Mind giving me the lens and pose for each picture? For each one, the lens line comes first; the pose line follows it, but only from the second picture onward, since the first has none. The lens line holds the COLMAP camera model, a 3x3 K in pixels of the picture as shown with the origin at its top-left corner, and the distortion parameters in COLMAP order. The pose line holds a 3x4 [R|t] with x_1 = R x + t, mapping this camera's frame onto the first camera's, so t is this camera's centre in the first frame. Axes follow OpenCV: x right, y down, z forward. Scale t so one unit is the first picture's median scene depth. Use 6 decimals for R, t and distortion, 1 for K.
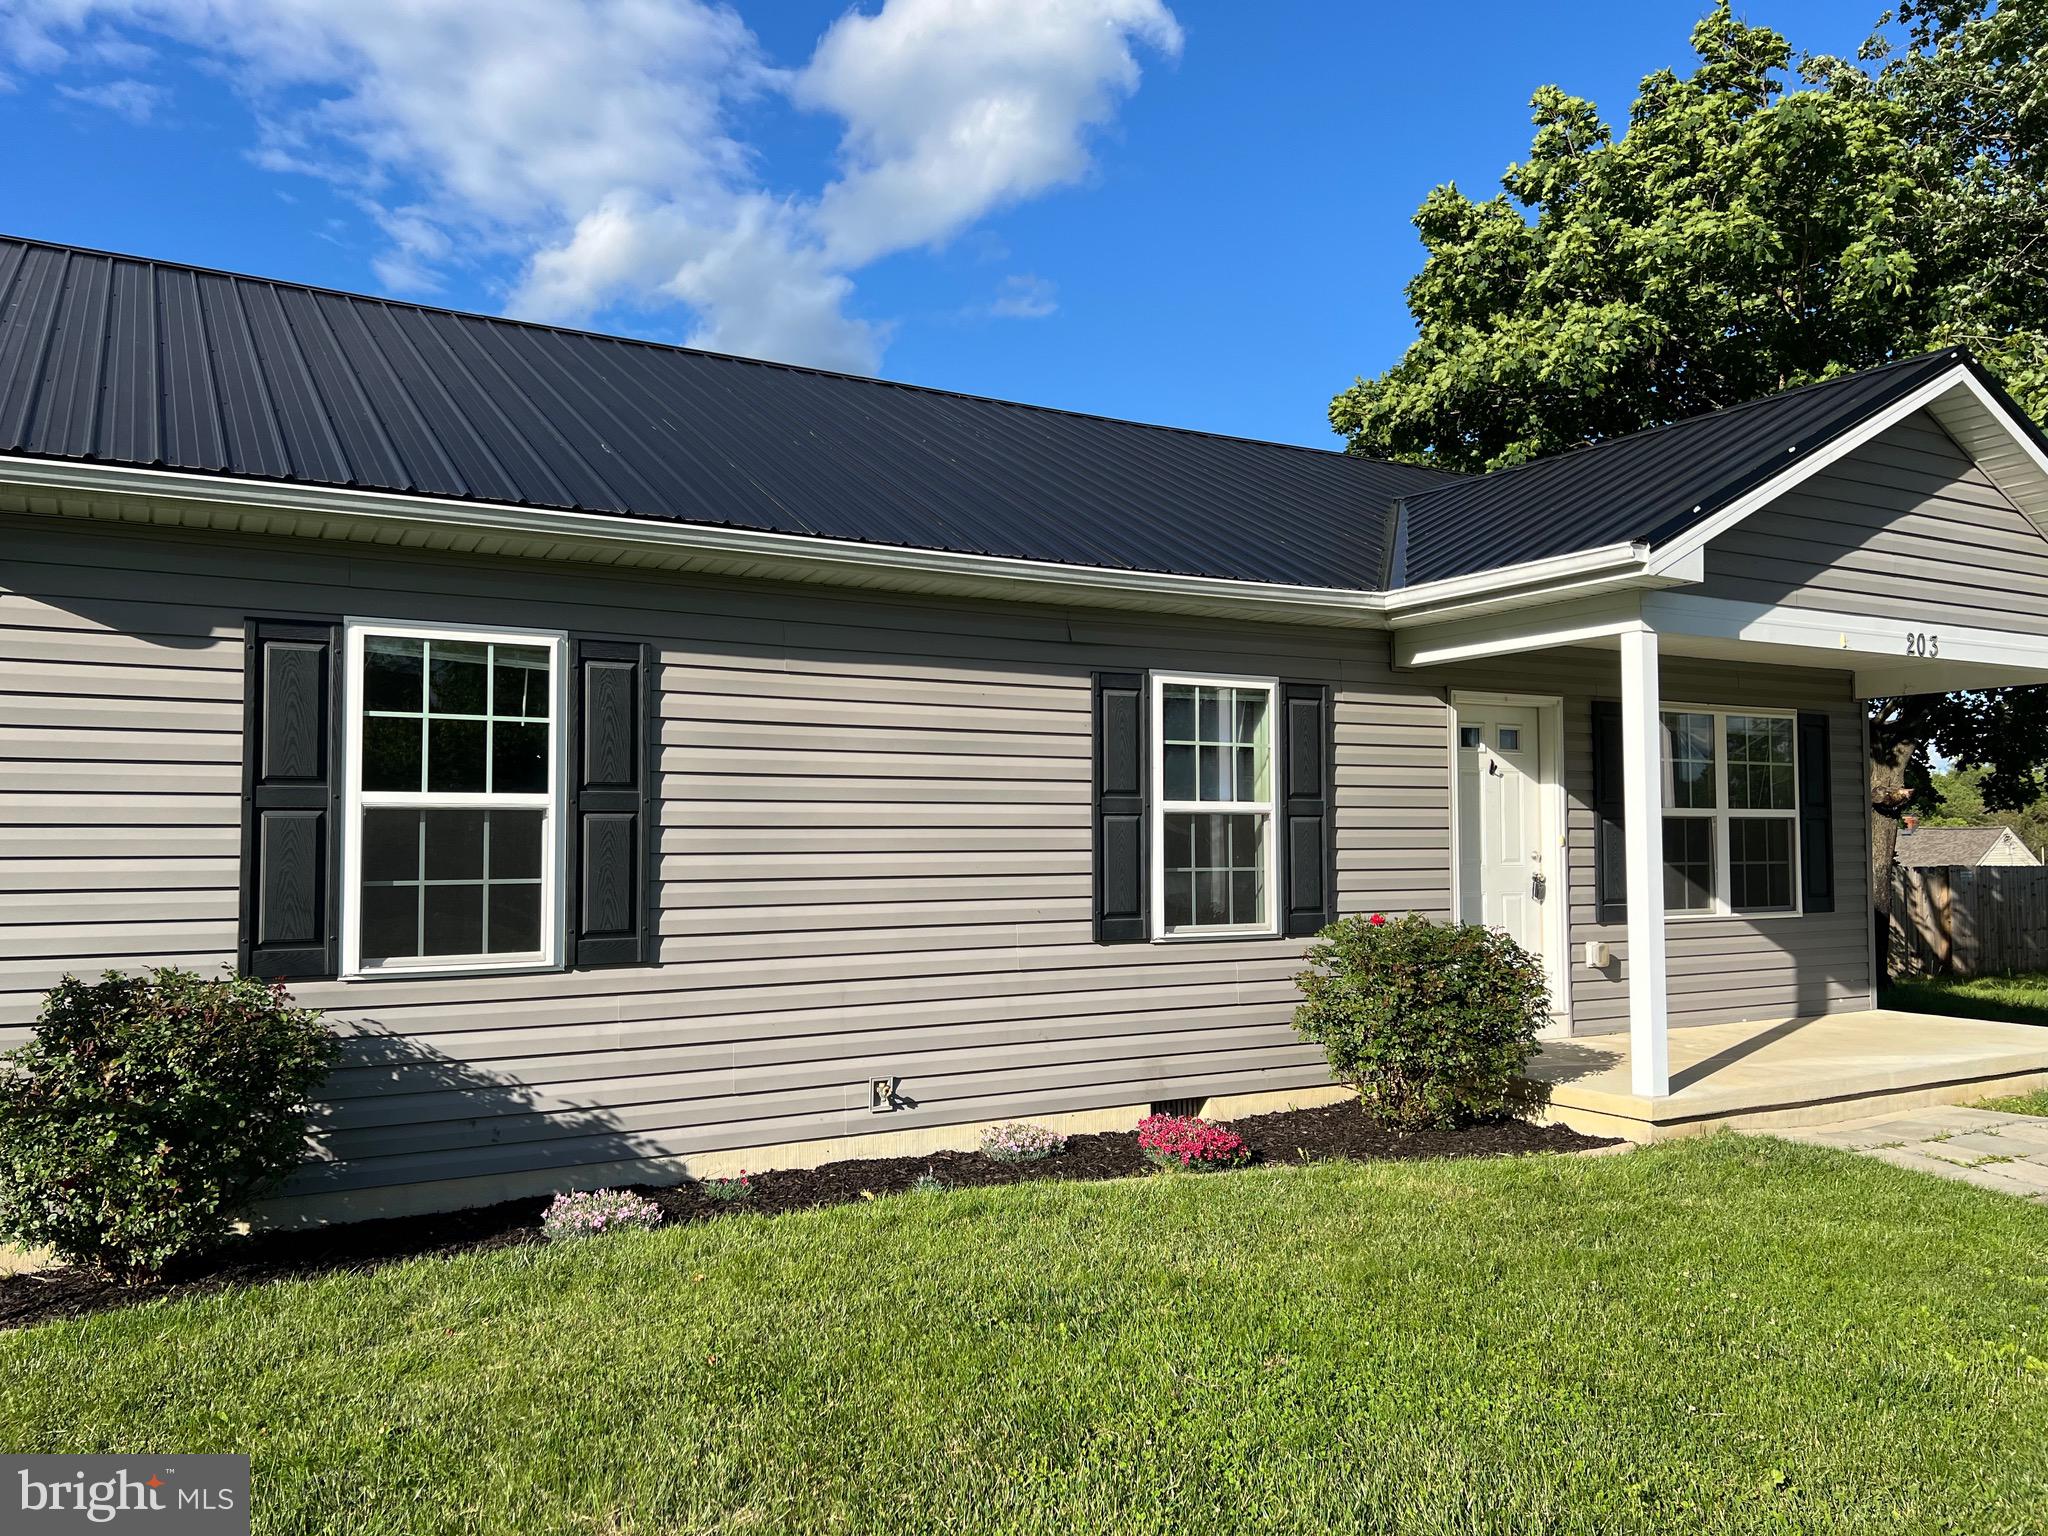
lens RADIAL K [[1533.9, 0, 1019.7], [0, 1533.9, 767.0], [0, 0, 1]] dist [0.057966, -0.065811]
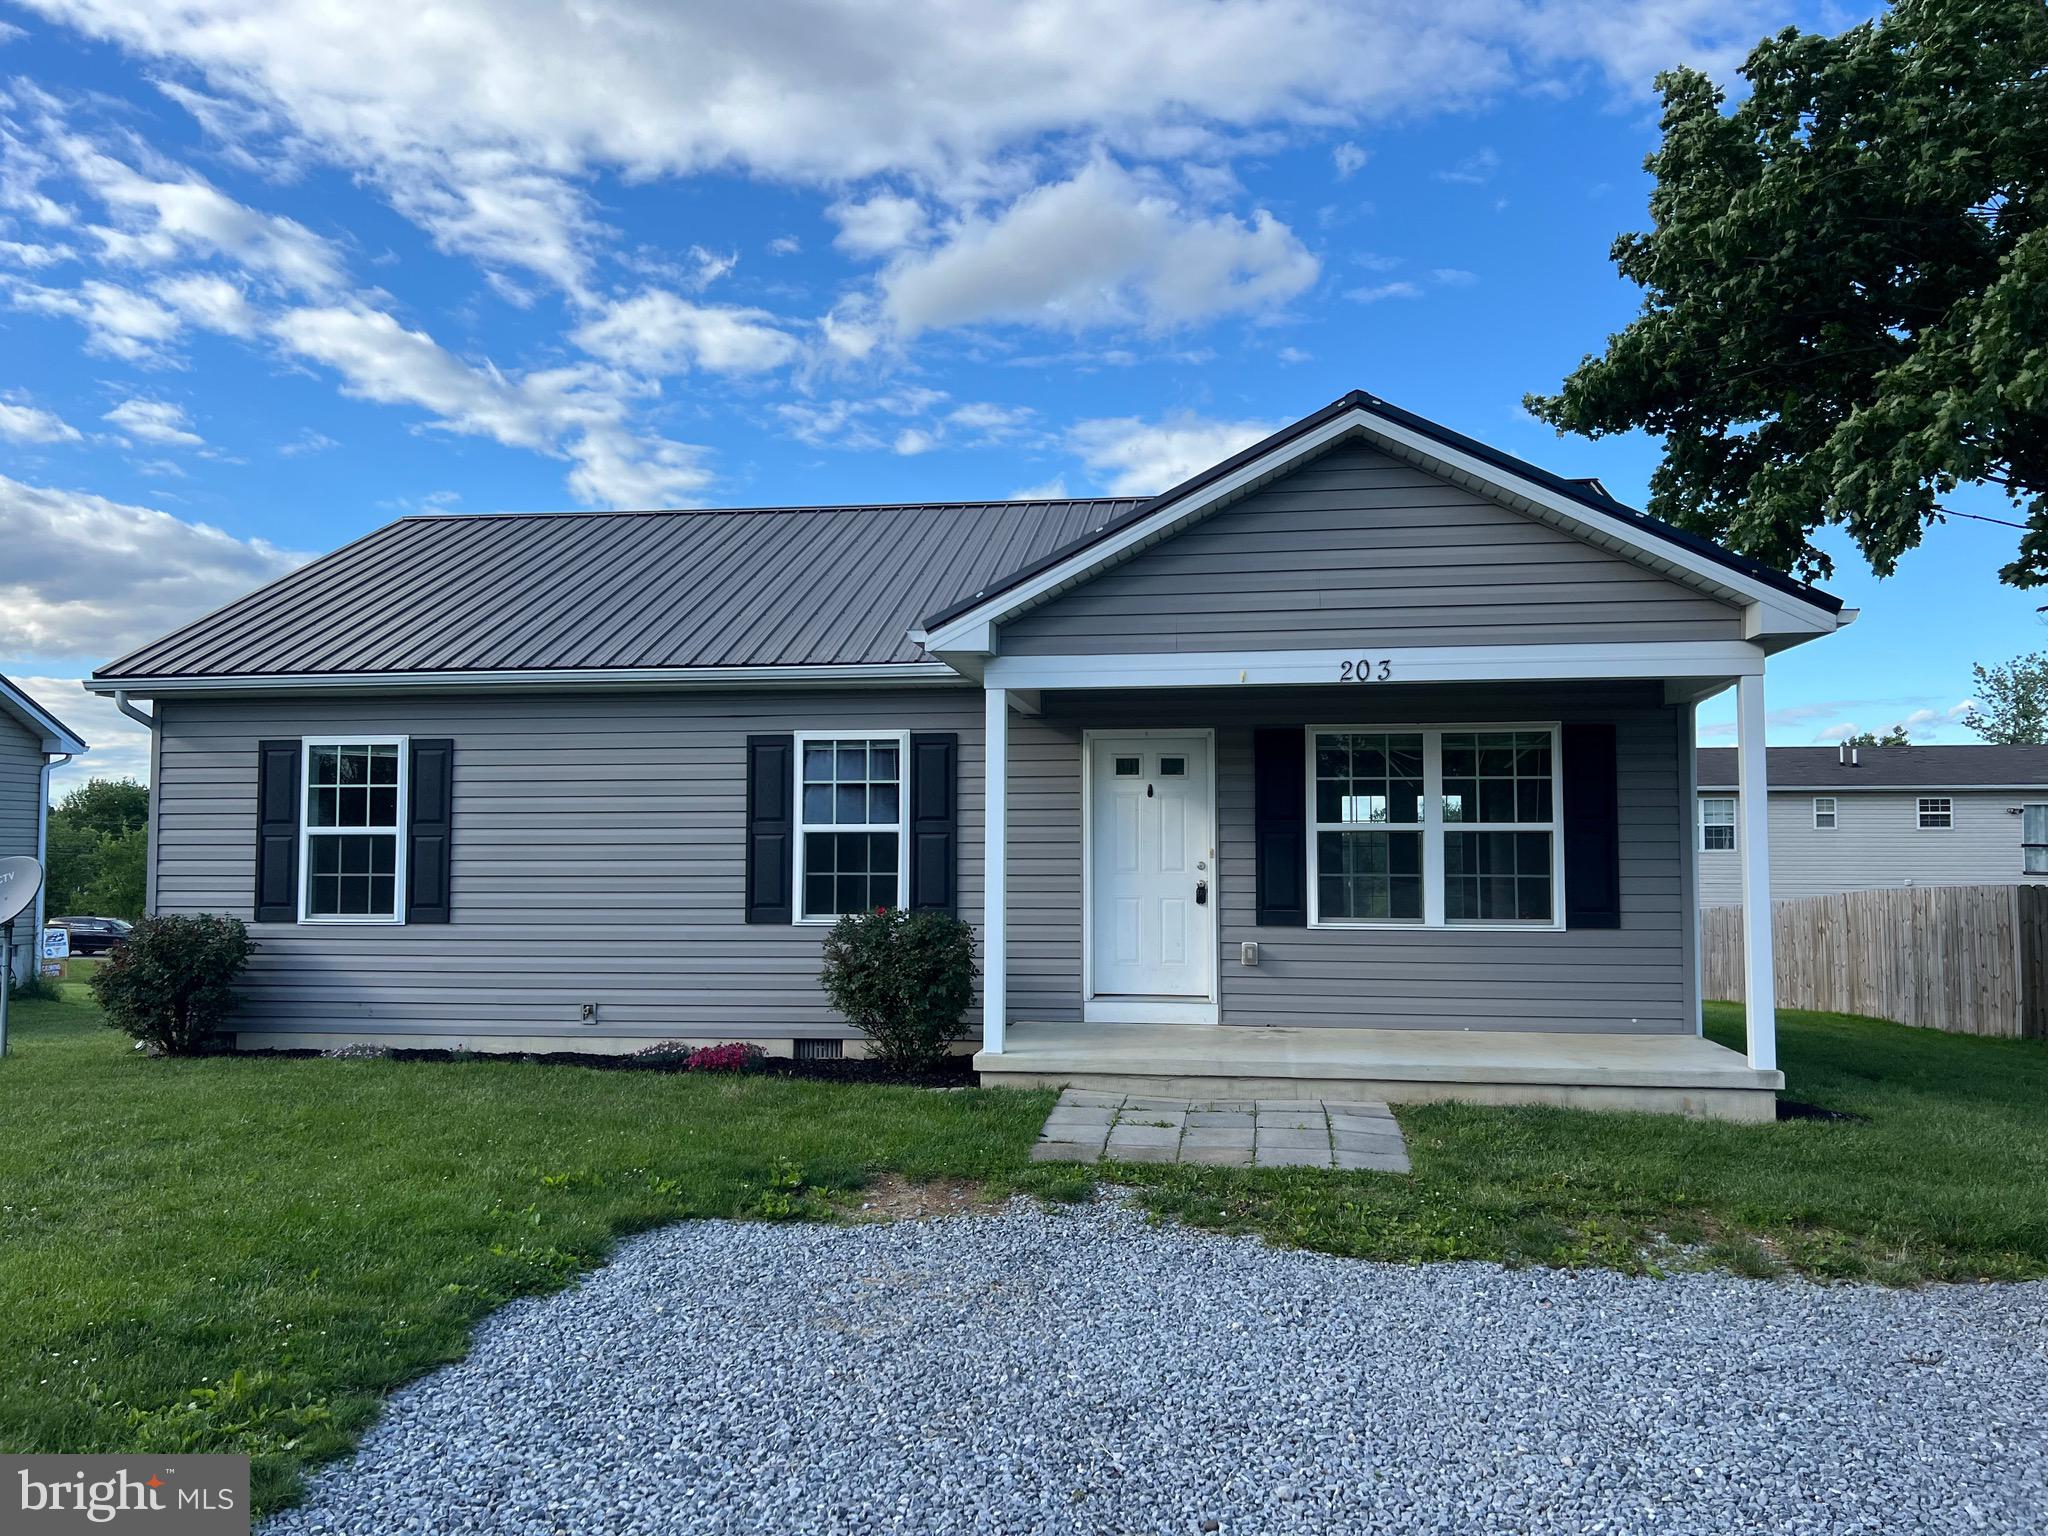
lens RADIAL K [[1533.9, 0, 1035.6], [0, 1533.9, 759.9], [0, 0, 1]] dist [0.057966, -0.065811]
pose [[0.789738, -0.035068, -0.612441, 1.152825], [0.027956, 0.999385, -0.021176, -0.000869], [0.612807, -0.000398, 0.790232, 0.025169]]
